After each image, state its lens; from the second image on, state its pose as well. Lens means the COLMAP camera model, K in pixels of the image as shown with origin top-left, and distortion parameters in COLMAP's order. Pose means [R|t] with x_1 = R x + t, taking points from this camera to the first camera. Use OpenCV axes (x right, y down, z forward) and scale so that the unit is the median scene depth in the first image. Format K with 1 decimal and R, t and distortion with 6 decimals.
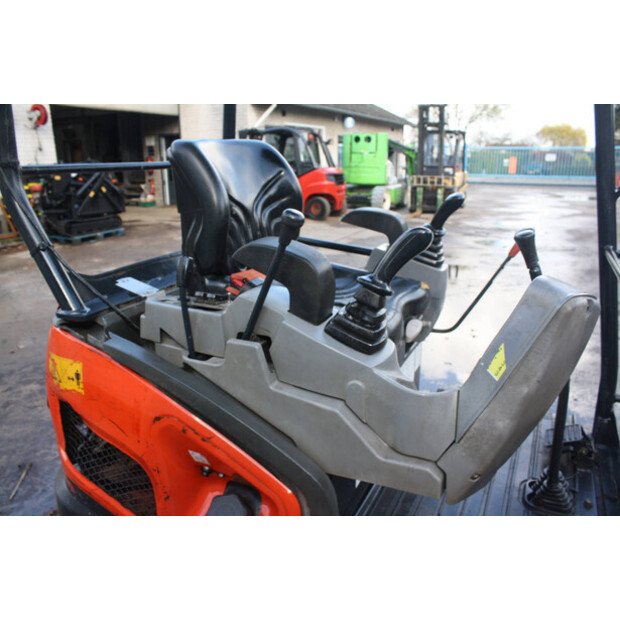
lens RADIAL K [[515.6, 0, 310.7], [0, 515.6, 318.5], [0, 0, 1]] dist [-0.165704, 0.150514]
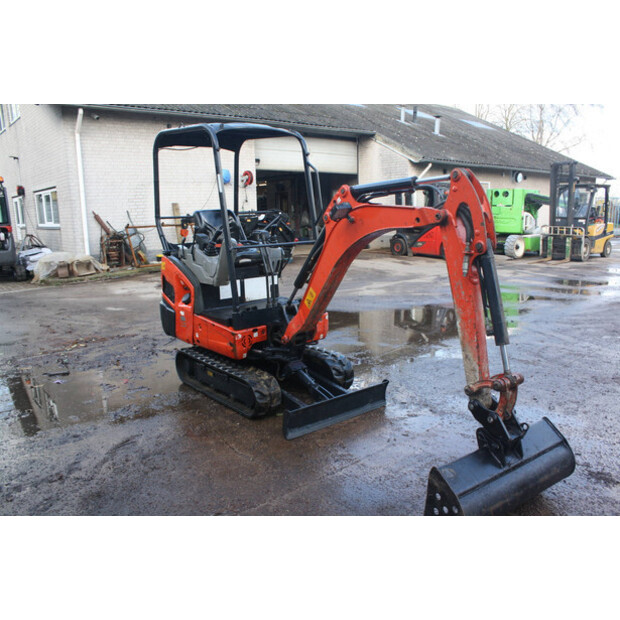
lens RADIAL K [[515.6, 0, 310.7], [0, 515.6, 318.5], [0, 0, 1]] dist [-0.165704, 0.150514]
pose [[0.911818, 0.082387, -0.402244, 0.190966], [-0.118730, 0.990716, -0.066223, 0.054947], [0.393053, 0.108142, 0.913134, -0.186879]]
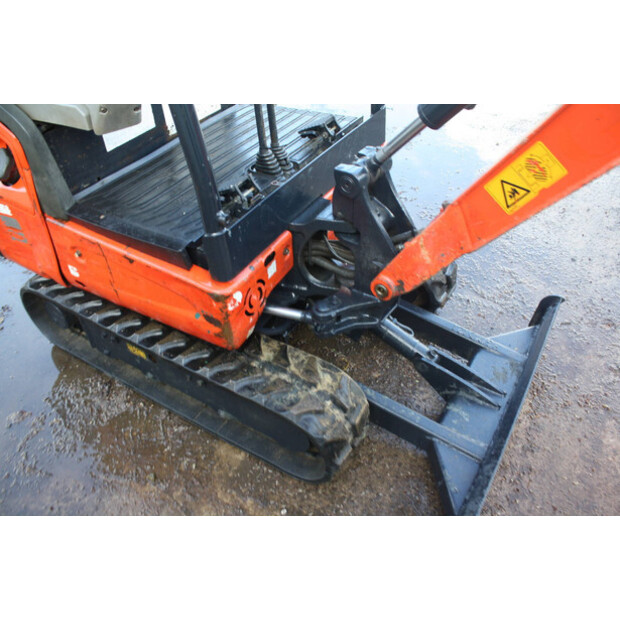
lens RADIAL K [[515.6, 0, 310.7], [0, 515.6, 318.5], [0, 0, 1]] dist [-0.165704, 0.150514]
pose [[0.995856, 0.042402, -0.080460, 0.060957], [-0.005279, 0.910130, 0.414288, 0.016407], [0.090796, -0.412147, 0.906582, -0.022597]]
